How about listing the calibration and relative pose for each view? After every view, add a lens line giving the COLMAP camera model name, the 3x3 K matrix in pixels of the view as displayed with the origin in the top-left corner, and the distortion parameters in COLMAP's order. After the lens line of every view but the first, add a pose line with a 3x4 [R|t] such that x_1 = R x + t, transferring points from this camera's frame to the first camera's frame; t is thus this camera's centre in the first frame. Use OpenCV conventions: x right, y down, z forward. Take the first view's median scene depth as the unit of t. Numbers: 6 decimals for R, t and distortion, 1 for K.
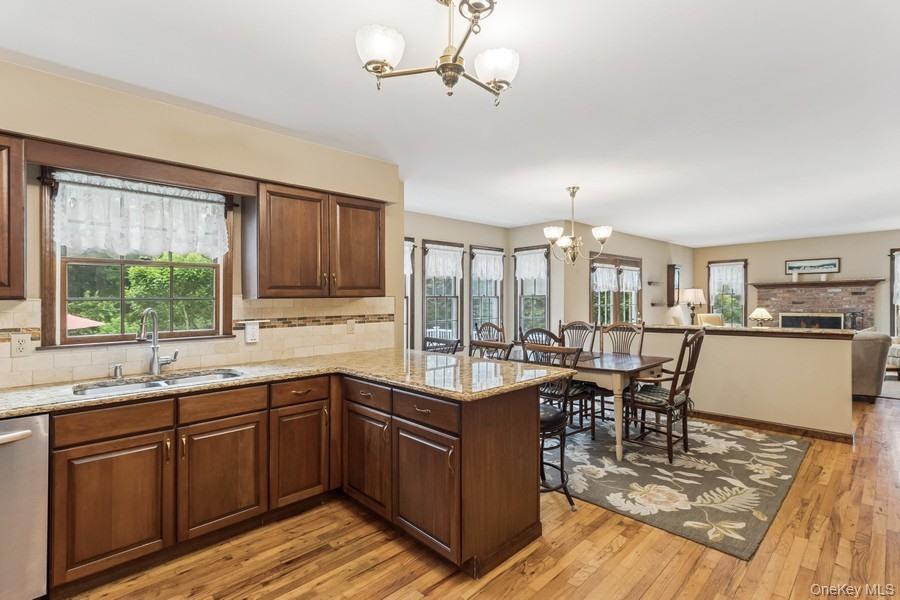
lens RADIAL K [[422.9, 0, 454.2], [0, 422.9, 306.1], [0, 0, 1]] dist [0.000141, 0.000247]
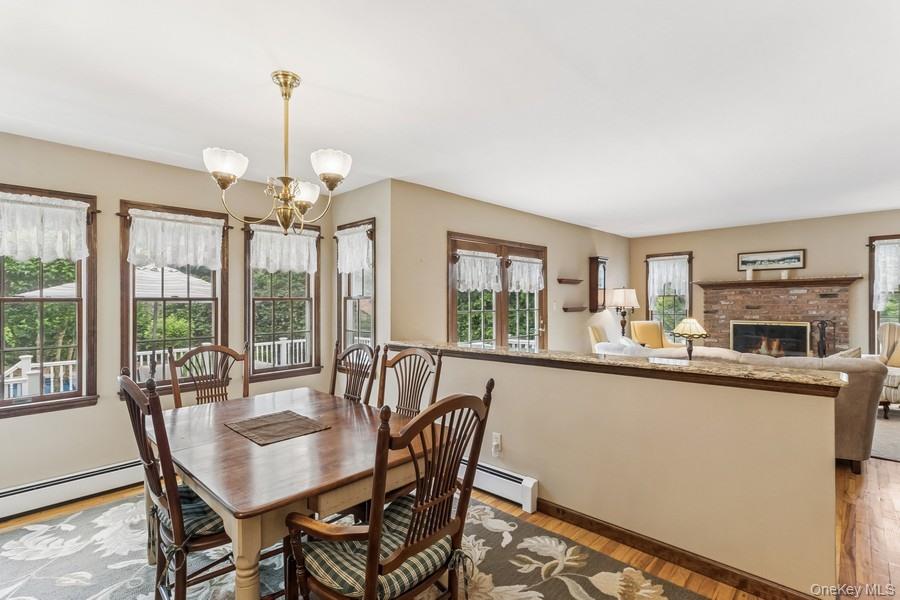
lens RADIAL K [[422.9, 0, 454.2], [0, 422.9, 306.1], [0, 0, 1]] dist [0.000141, 0.000247]
pose [[0.998688, 0.002161, 0.051164, 0.238714], [-0.002045, 0.999995, -0.002327, -0.007766], [-0.051169, 0.002220, 0.998688, 0.268221]]
